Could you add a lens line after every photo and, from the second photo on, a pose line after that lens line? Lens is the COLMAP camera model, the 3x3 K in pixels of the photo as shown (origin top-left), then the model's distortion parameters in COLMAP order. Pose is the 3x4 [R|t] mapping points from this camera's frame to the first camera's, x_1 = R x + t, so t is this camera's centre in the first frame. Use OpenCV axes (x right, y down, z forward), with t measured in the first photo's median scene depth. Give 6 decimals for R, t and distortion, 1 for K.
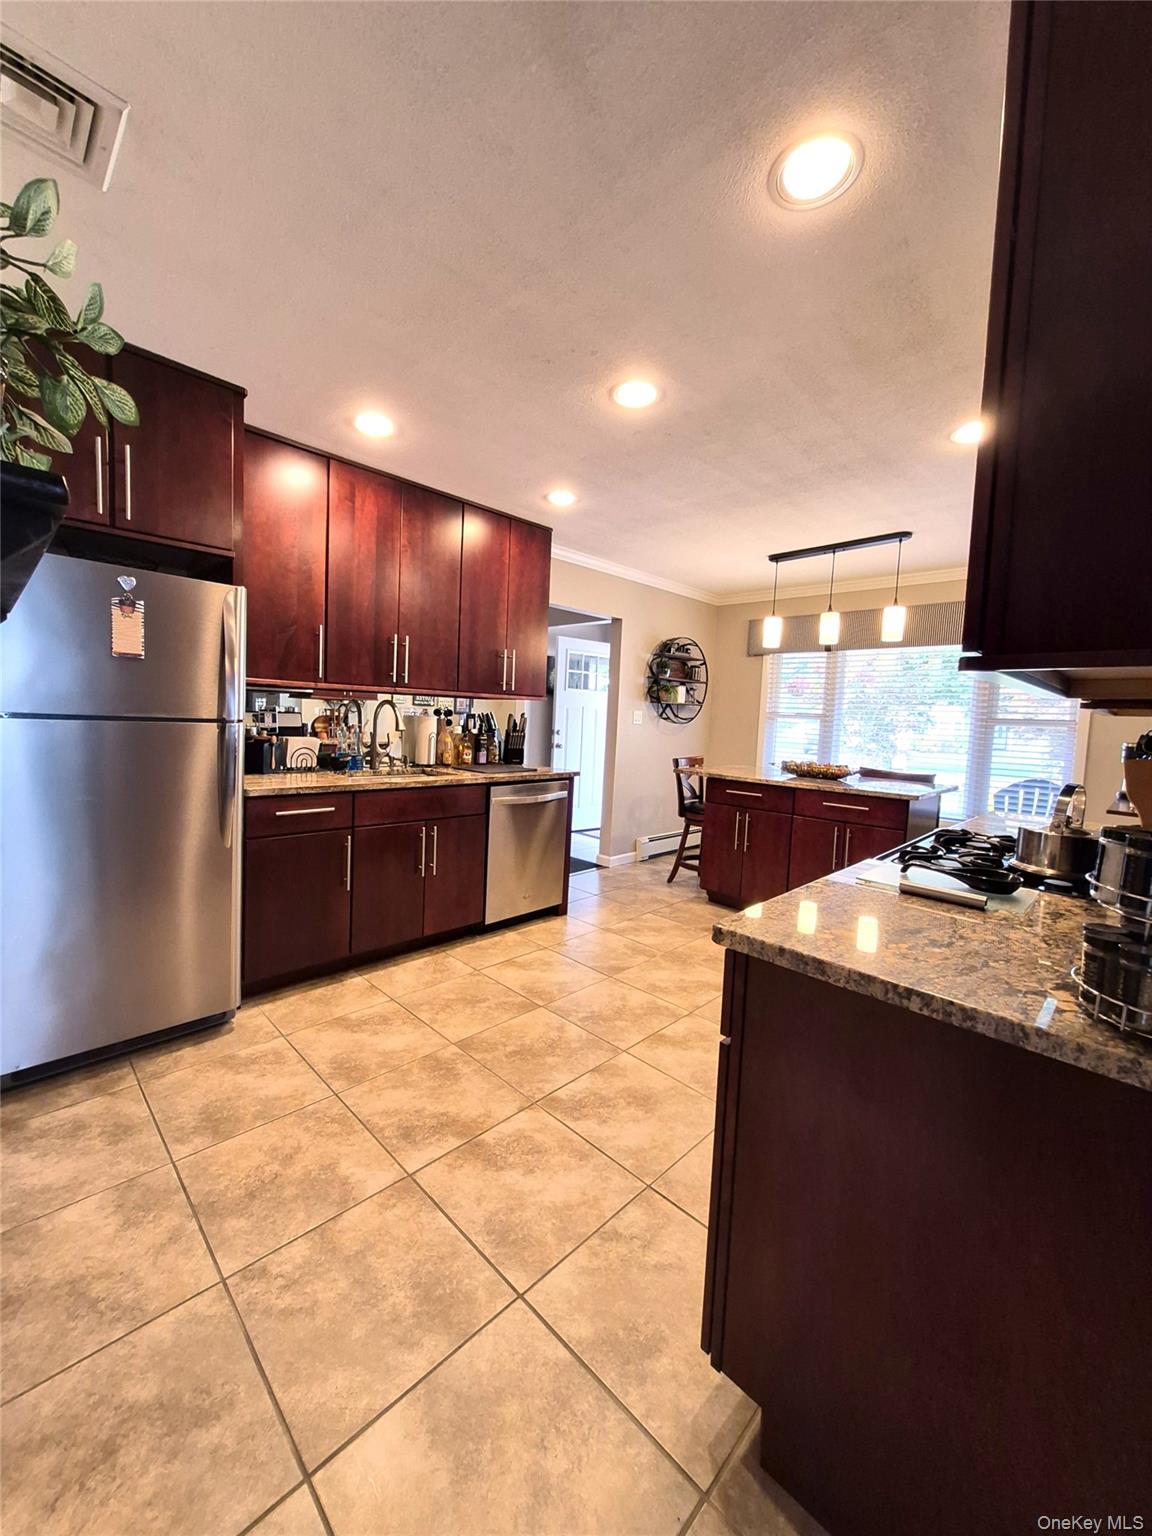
lens RADIAL K [[598.2, 0, 560.0], [0, 598.2, 754.8], [0, 0, 1]] dist [0.000770, 0.000988]
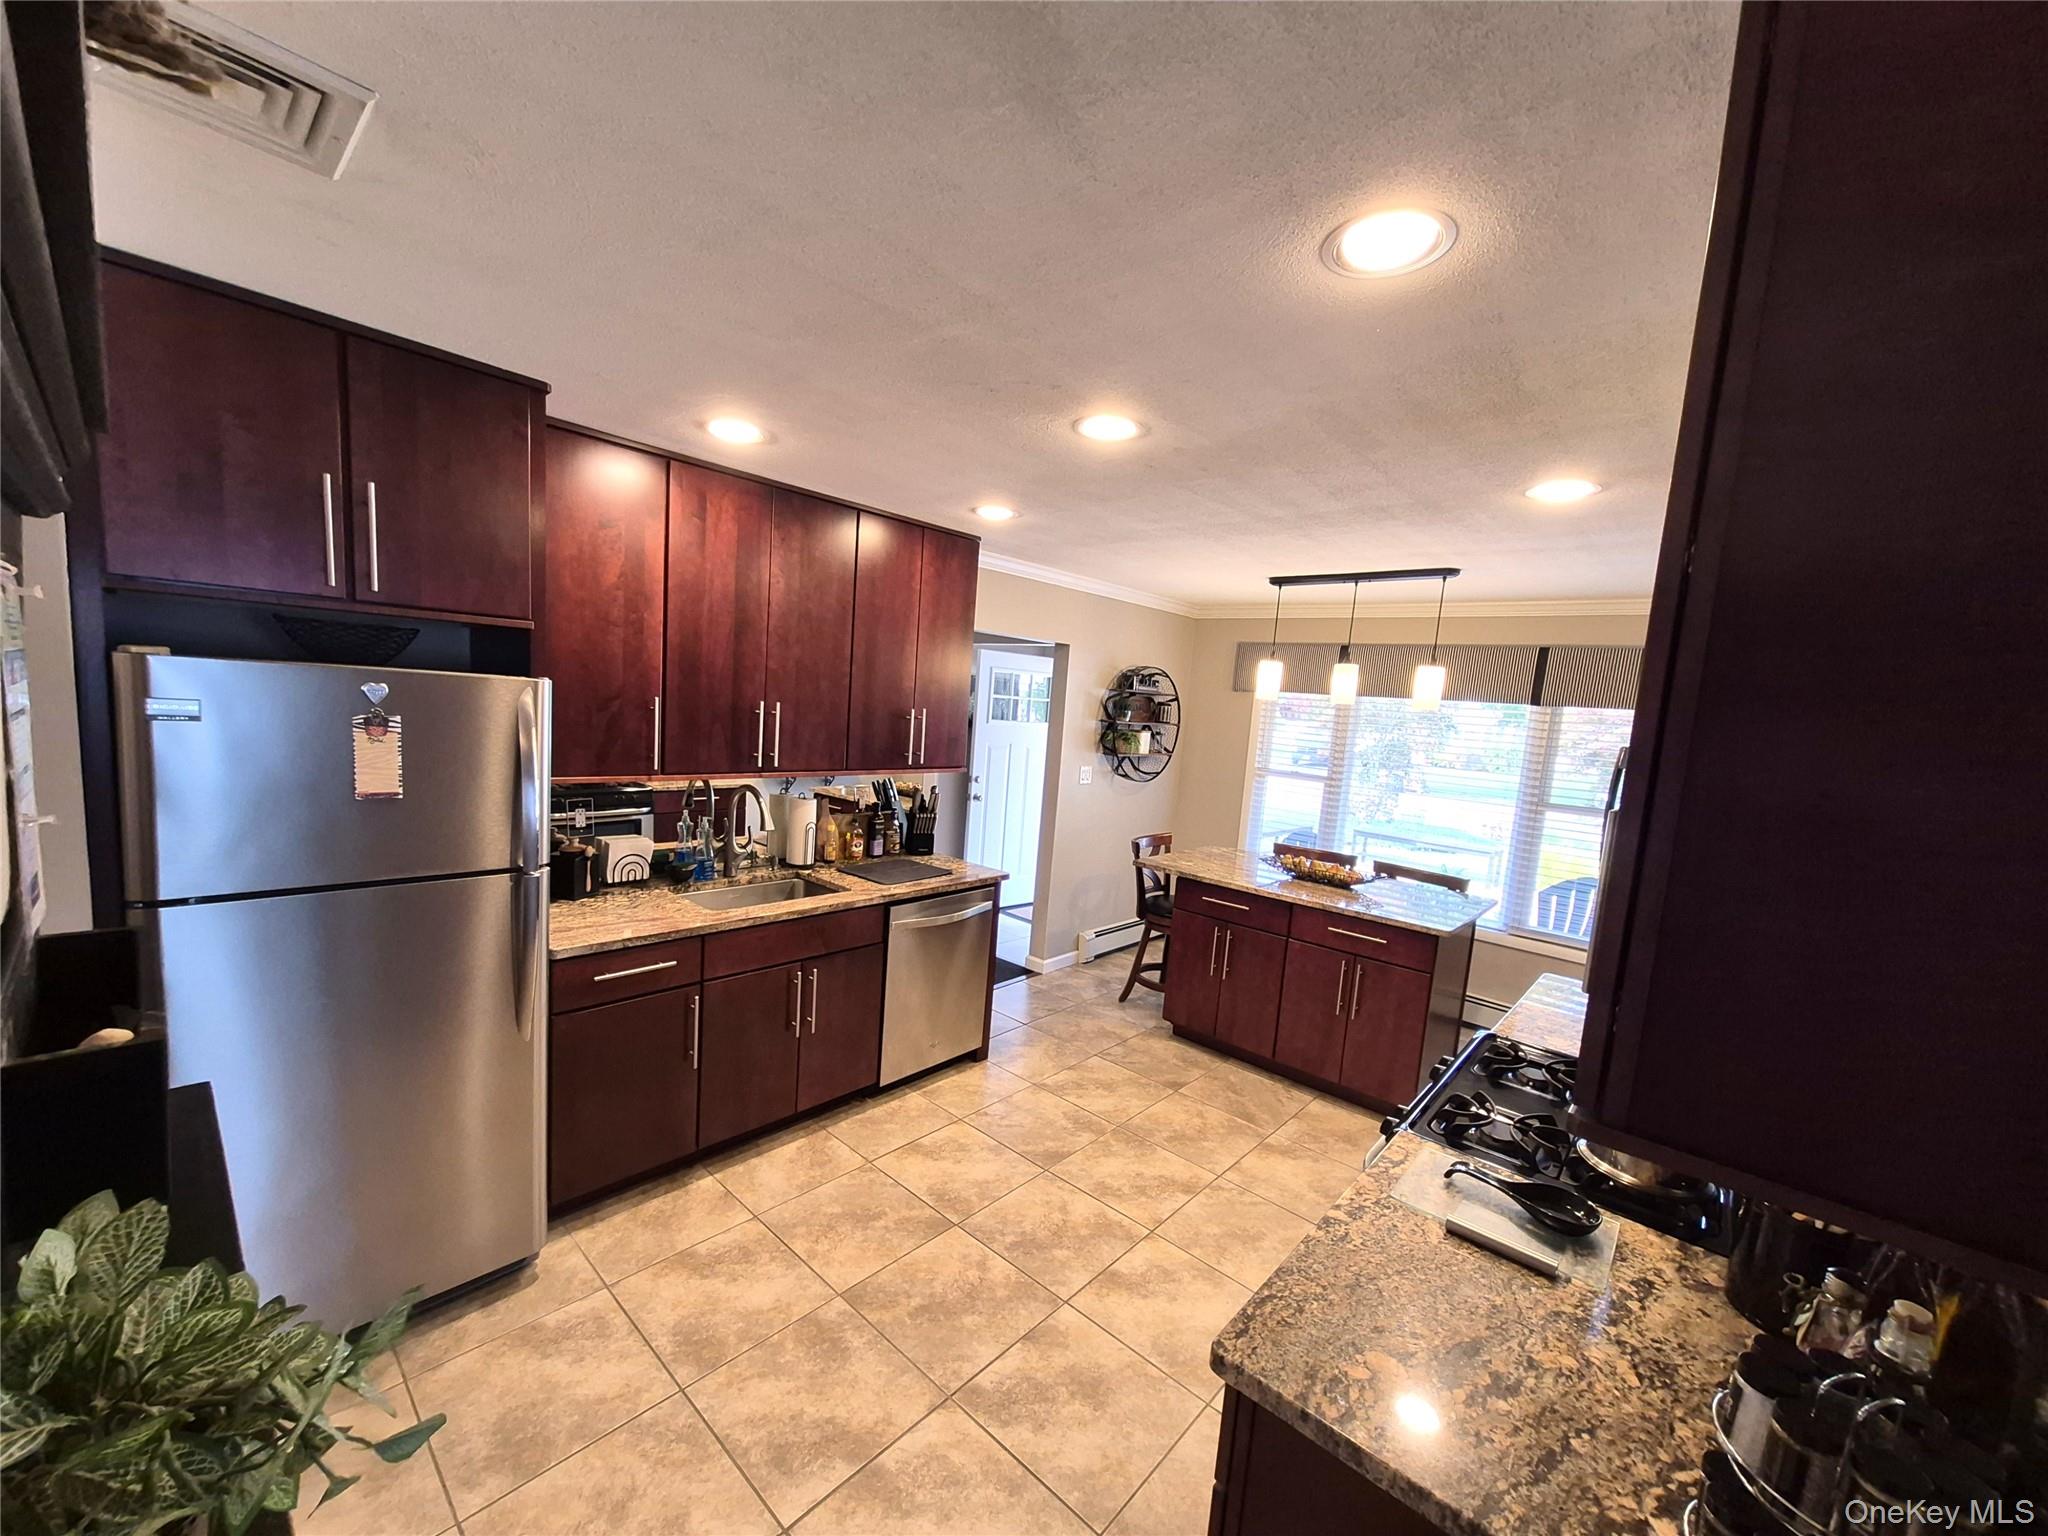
lens RADIAL K [[797.5, 0, 1017.2], [0, 797.5, 794.0], [0, 0, 1]] dist [0.000770, 0.000988]
pose [[0.998046, 0.023477, 0.057899, -0.025189], [-0.026841, 0.997953, 0.058040, -0.184710], [-0.056418, -0.059480, 0.996634, 0.023101]]
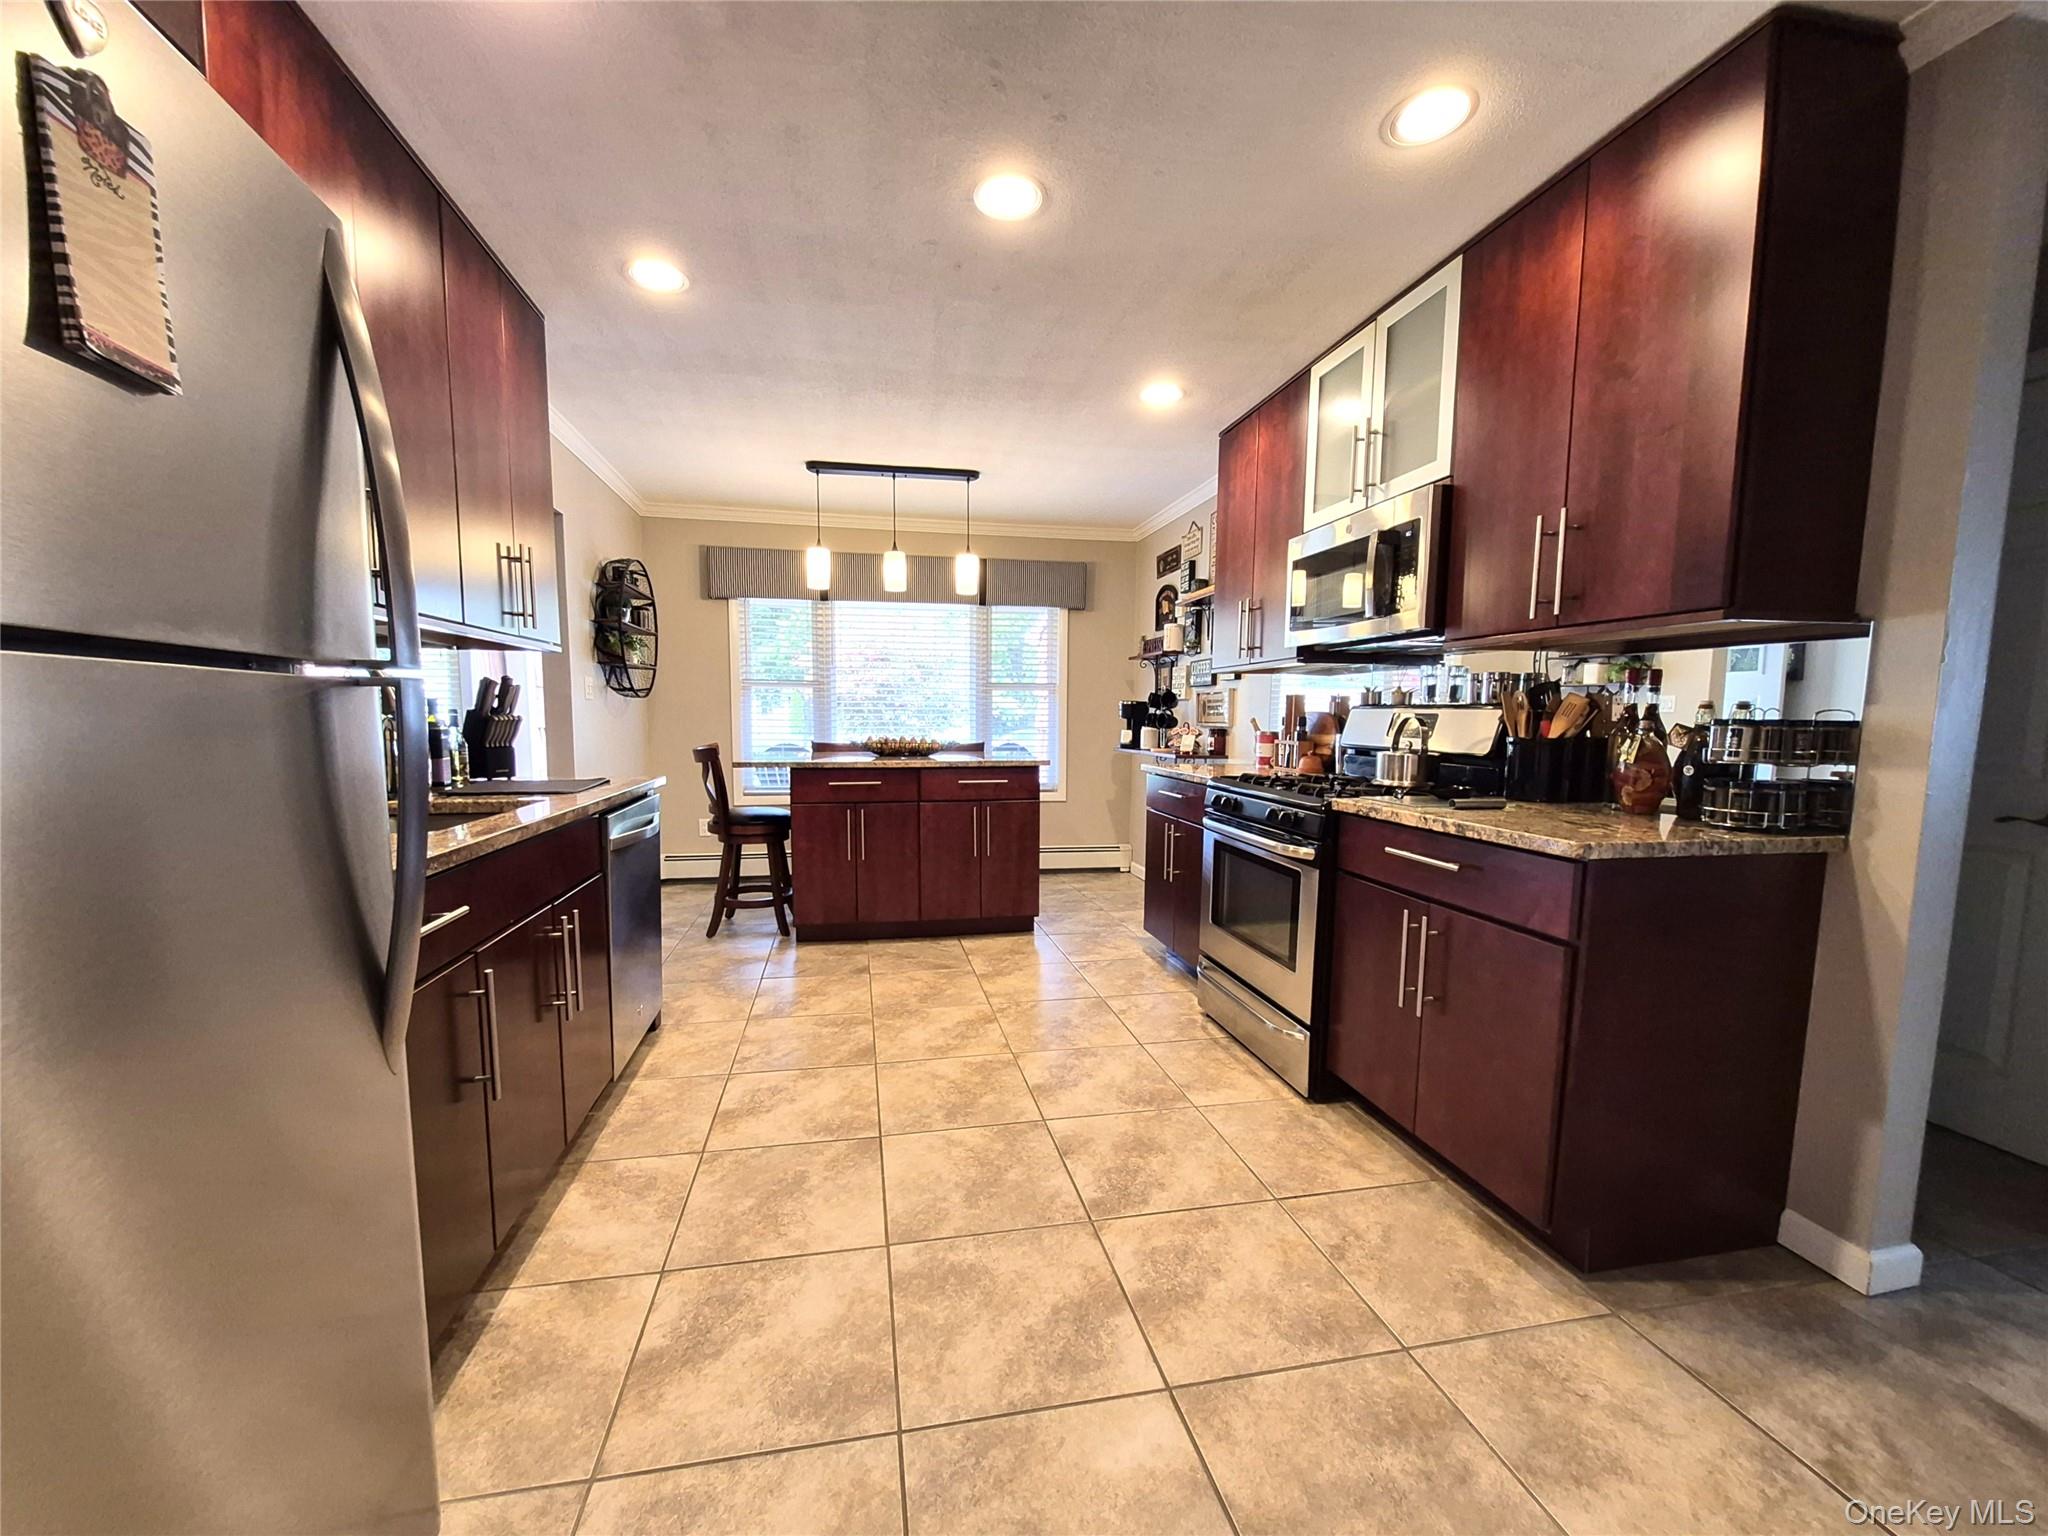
lens RADIAL K [[797.5, 0, 999.0], [0, 797.5, 796.4], [0, 0, 1]] dist [0.000770, 0.000988]
pose [[0.553735, -0.121933, 0.823717, -0.615187], [0.070636, 0.992533, 0.099438, -0.009865], [-0.829692, 0.003122, 0.558213, 0.429218]]
